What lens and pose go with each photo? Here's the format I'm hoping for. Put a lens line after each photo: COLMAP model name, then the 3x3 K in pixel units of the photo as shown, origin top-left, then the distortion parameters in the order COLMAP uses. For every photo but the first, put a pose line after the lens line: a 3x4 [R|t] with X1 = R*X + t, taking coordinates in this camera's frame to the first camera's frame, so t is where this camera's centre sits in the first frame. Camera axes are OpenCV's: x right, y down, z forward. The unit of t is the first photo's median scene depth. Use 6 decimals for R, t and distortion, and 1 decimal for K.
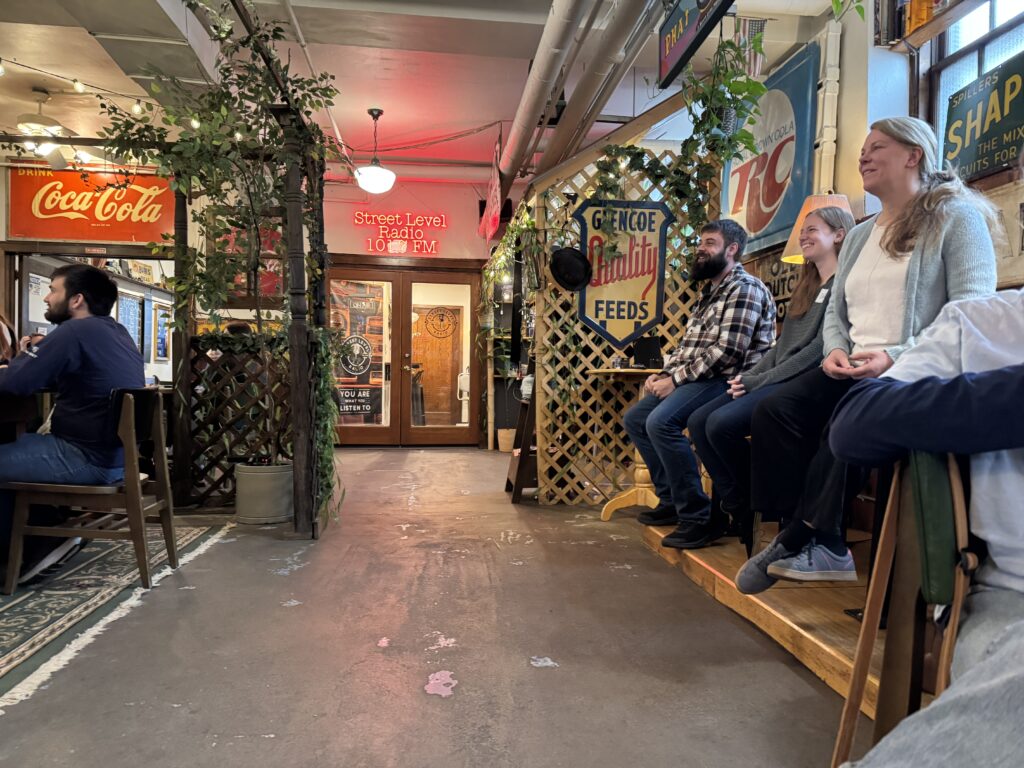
lens RADIAL K [[711.7, 0, 528.0], [0, 711.7, 392.4], [0, 0, 1]] dist [-0.005922, -0.013815]
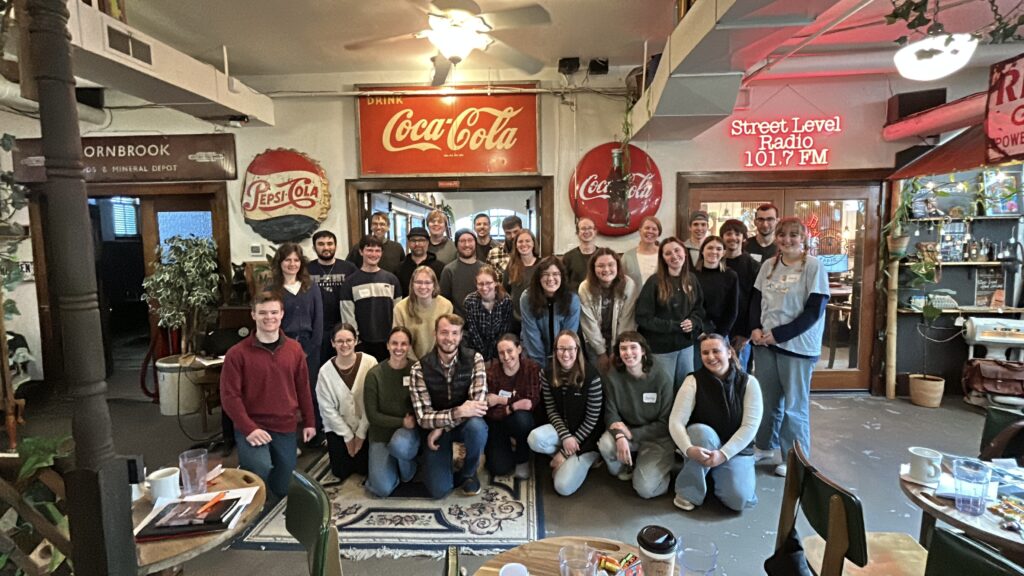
lens RADIAL K [[487.5, 0, 511.6], [0, 487.5, 288.4], [0, 0, 1]] dist [0.004132, -0.000007]
pose [[0.982381, -0.013649, -0.186388, -0.427382], [0.025493, 0.997794, 0.061300, -0.105866], [0.185140, -0.064972, 0.980562, 0.402718]]
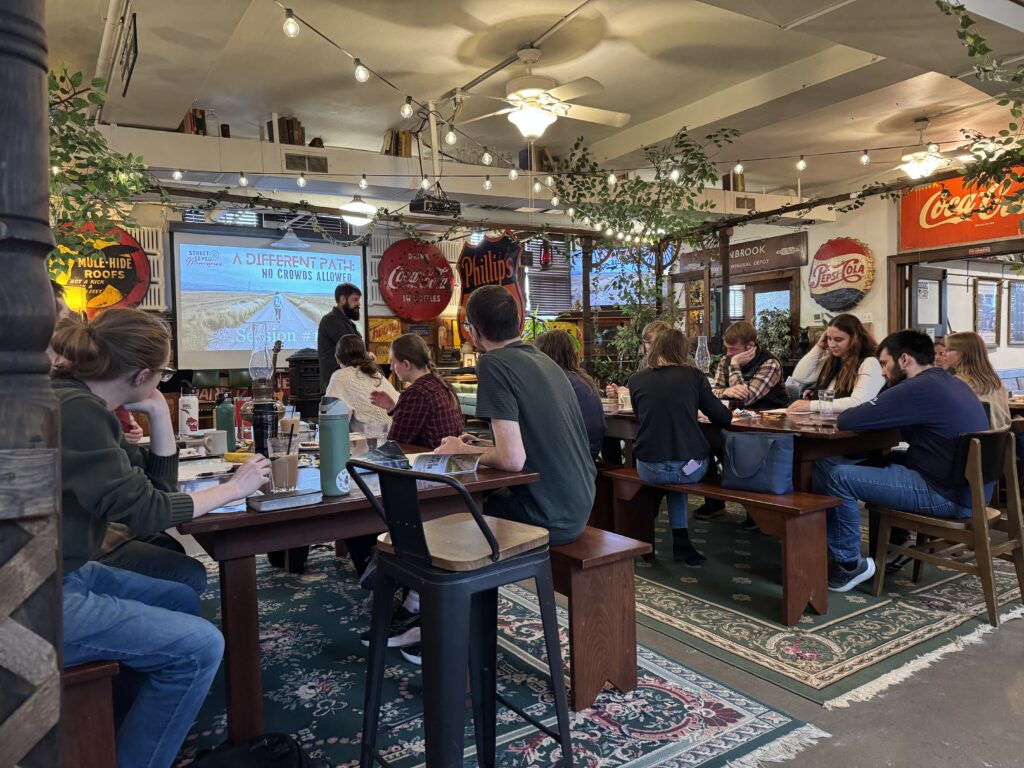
lens RADIAL K [[711.7, 0, 511.1], [0, 711.7, 388.5], [0, 0, 1]] dist [-0.005922, -0.013815]
pose [[0.406532, 0.021256, -0.913389, 0.041588], [0.009108, 0.999585, 0.027315, -0.039518], [0.913591, -0.019424, 0.406169, -0.019004]]
